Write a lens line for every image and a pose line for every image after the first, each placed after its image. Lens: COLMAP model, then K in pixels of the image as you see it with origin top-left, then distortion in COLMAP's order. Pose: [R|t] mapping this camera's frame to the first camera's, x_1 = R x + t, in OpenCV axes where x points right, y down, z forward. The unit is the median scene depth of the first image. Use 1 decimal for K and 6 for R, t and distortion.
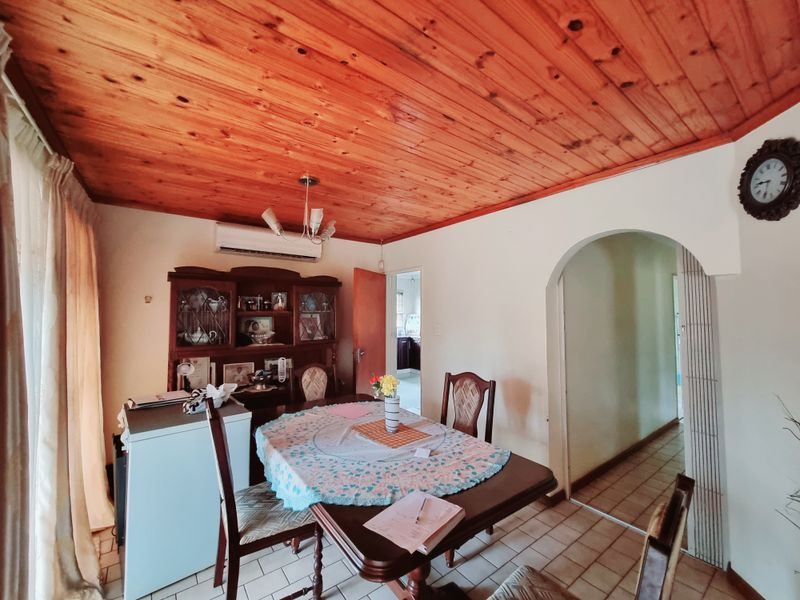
lens RADIAL K [[327.8, 0, 400.0], [0, 327.8, 300.0], [0, 0, 1]] dist [-0.001770, -0.000172]
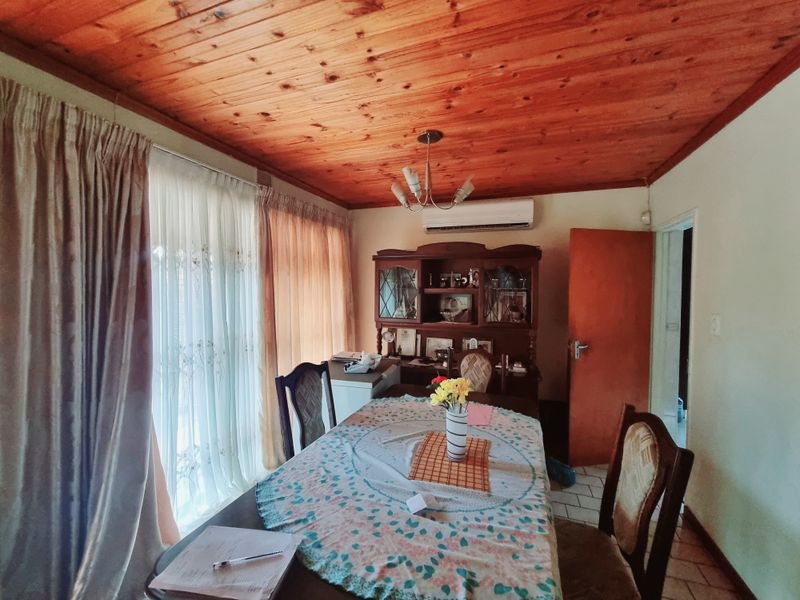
lens RADIAL K [[327.8, 0, 400.0], [0, 327.8, 300.0], [0, 0, 1]] dist [-0.001770, -0.000172]
pose [[0.554503, 0.035053, -0.831443, 0.530952], [0.022151, 0.998137, 0.056854, 0.017211], [0.831887, -0.049943, 0.552693, 0.570645]]
